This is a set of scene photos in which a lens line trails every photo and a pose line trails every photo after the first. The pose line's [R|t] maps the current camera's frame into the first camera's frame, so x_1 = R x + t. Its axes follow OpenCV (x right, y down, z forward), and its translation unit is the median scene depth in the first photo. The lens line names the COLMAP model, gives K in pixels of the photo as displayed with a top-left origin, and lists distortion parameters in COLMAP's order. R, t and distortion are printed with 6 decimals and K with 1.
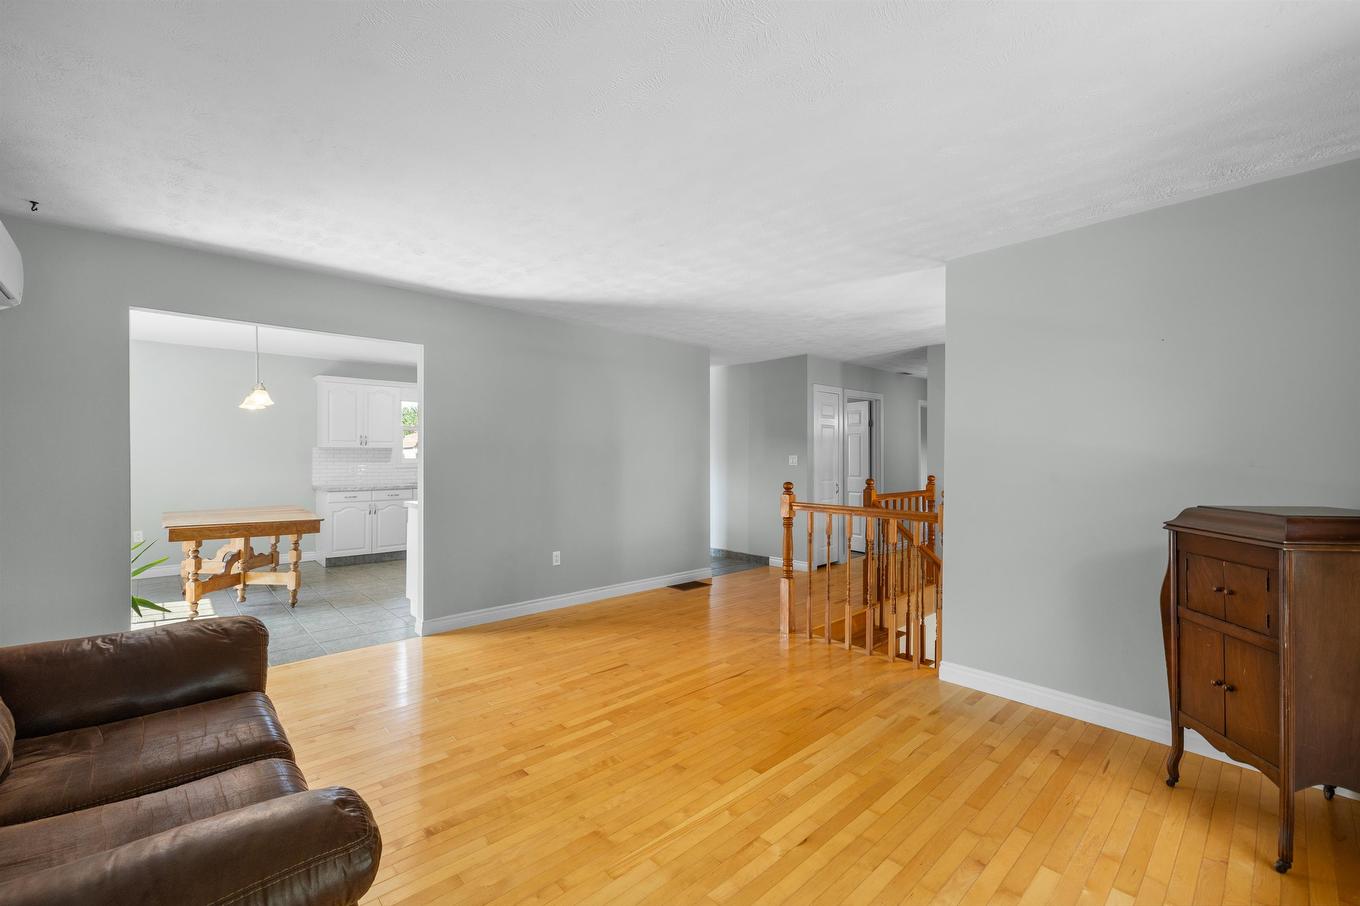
lens RADIAL K [[567.8, 0, 668.7], [0, 567.8, 451.1], [0, 0, 1]] dist [0.001508, 0.000371]
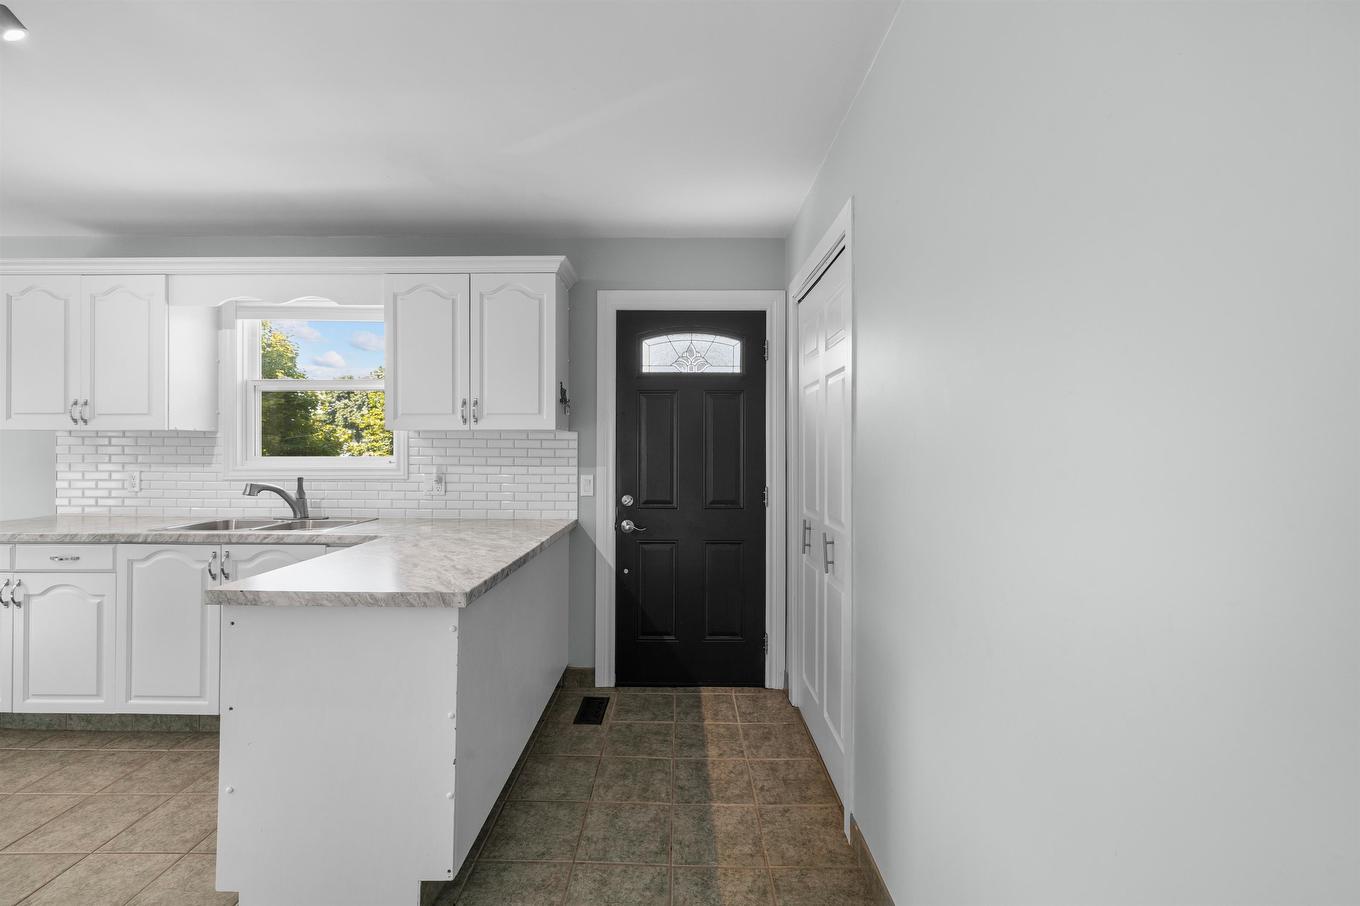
lens RADIAL K [[571.9, 0, 676.4], [0, 571.9, 447.0], [0, 0, 1]] dist [-0.001796, 0.000293]
pose [[0.730998, -0.003364, -0.682371, 0.053277], [0.003872, 0.999992, -0.000782, 0.008191], [0.682368, -0.002071, 0.731006, 1.016679]]
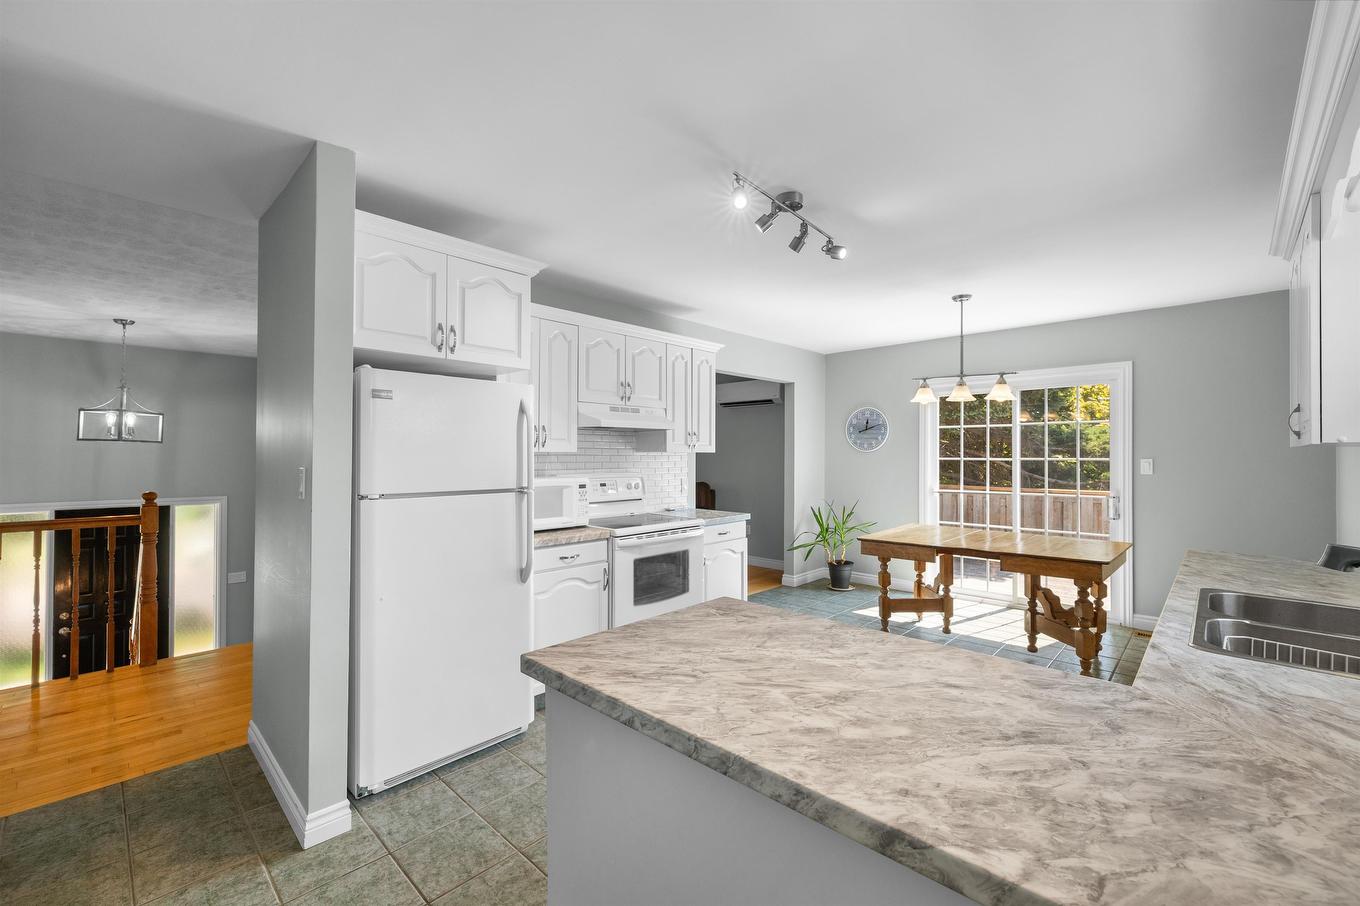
lens RADIAL K [[567.8, 0, 668.7], [0, 567.8, 451.1], [0, 0, 1]] dist [0.001508, 0.000371]
pose [[-0.998574, -0.004972, -0.053161, -0.198697], [-0.004128, 0.999864, -0.015987, 0.002874], [0.053233, -0.015745, -0.998458, 1.309567]]
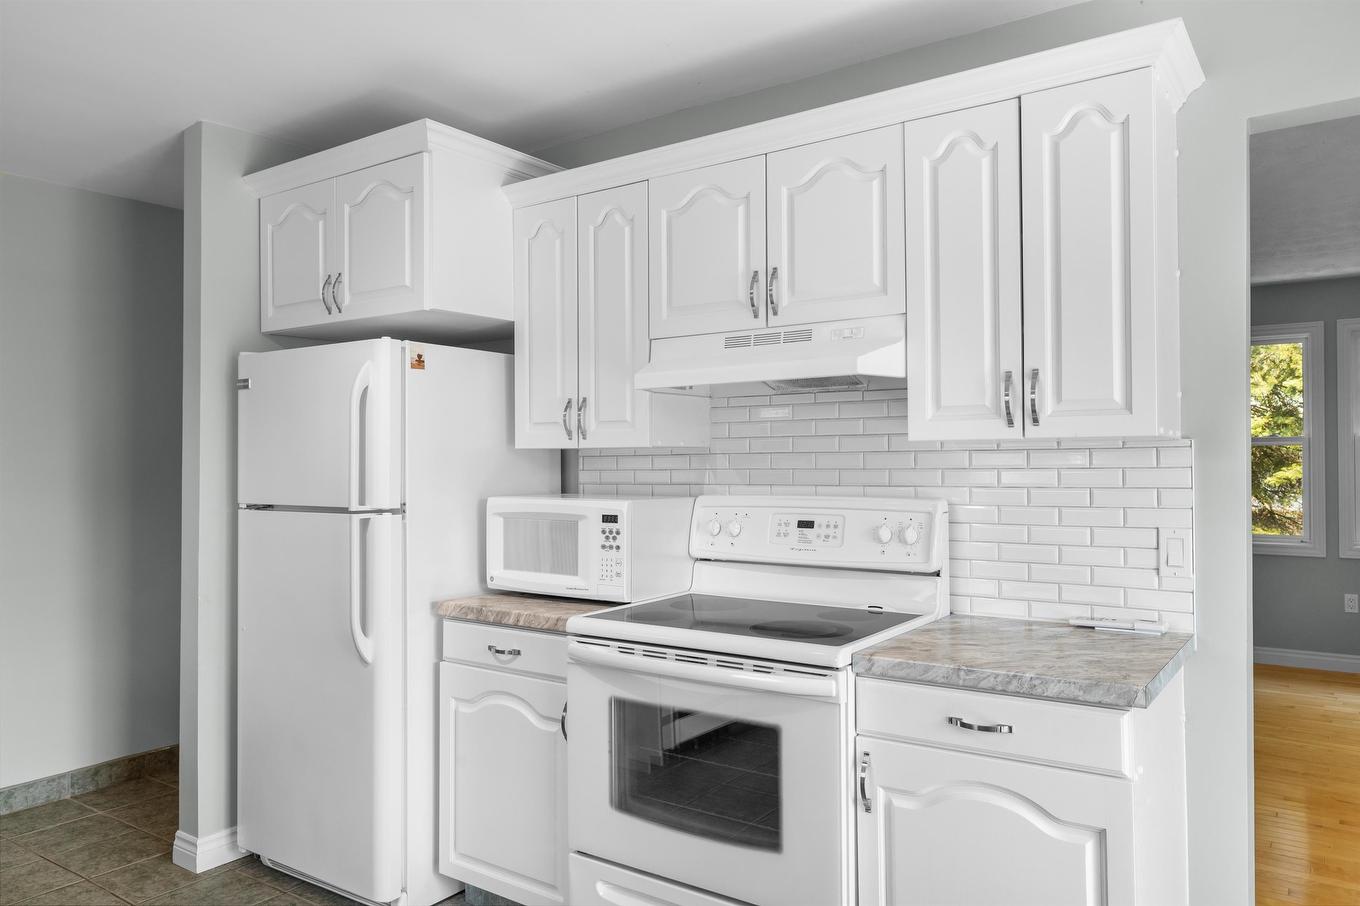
lens RADIAL K [[950.6, 0, 665.0], [0, 950.6, 451.4], [0, 0, 1]] dist [0.001444, 0.001219]
pose [[-0.201285, 0.010745, 0.979474, -0.542400], [-0.002915, 0.999929, -0.011569, 0.002453], [-0.979528, -0.005184, -0.201239, 0.866679]]
